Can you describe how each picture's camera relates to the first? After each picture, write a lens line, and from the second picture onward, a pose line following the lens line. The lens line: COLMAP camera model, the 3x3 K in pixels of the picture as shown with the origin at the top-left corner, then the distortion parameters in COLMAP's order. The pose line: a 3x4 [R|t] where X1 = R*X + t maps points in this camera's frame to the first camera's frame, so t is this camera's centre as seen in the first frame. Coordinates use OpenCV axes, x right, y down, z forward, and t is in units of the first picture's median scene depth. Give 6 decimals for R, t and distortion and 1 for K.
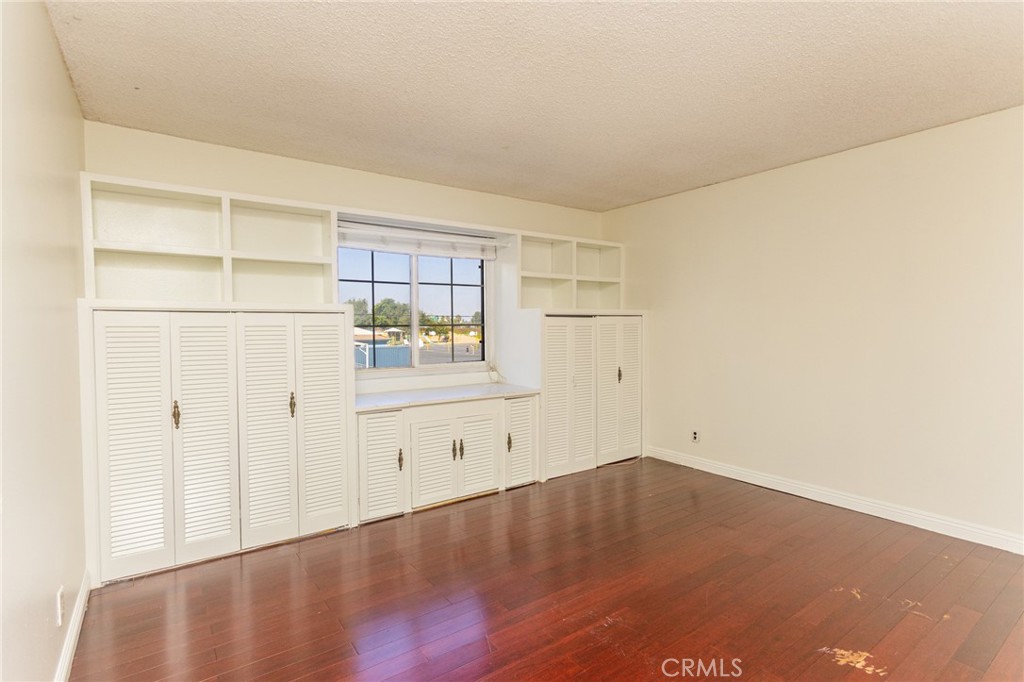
lens RADIAL K [[483.8, 0, 511.2], [0, 483.8, 341.9], [0, 0, 1]] dist [-0.000653, 0.002867]
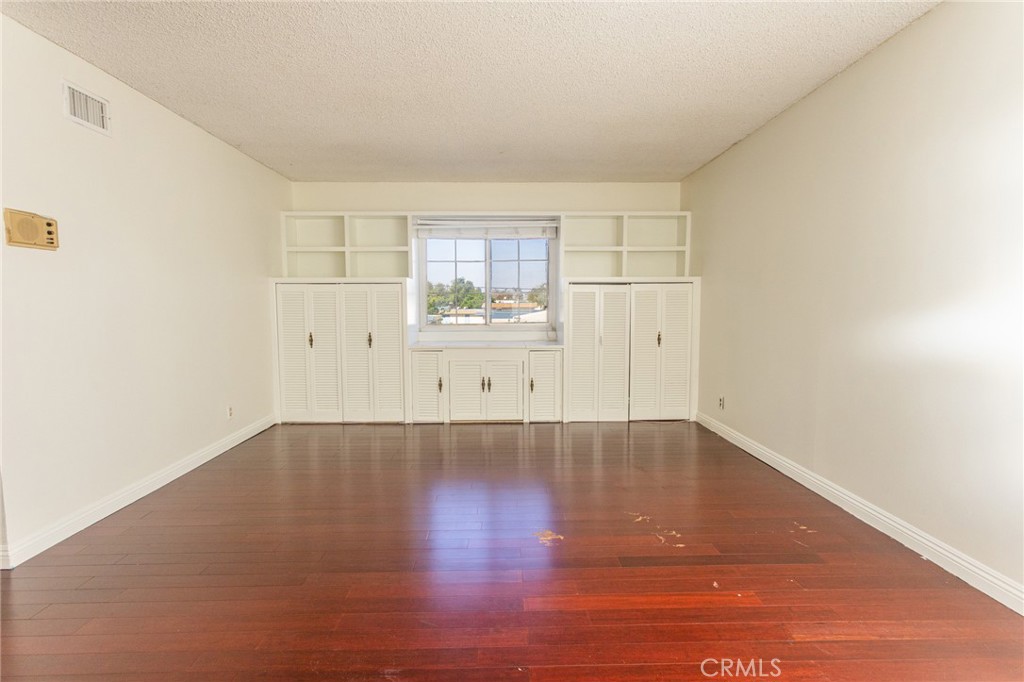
lens RADIAL K [[483.8, 0, 518.8], [0, 483.8, 338.0], [0, 0, 1]] dist [-0.000653, 0.002867]
pose [[0.831474, 0.042333, -0.553949, 0.658838], [-0.021214, 0.998785, 0.044484, 0.029716], [0.555159, -0.025236, 0.831361, -0.059603]]
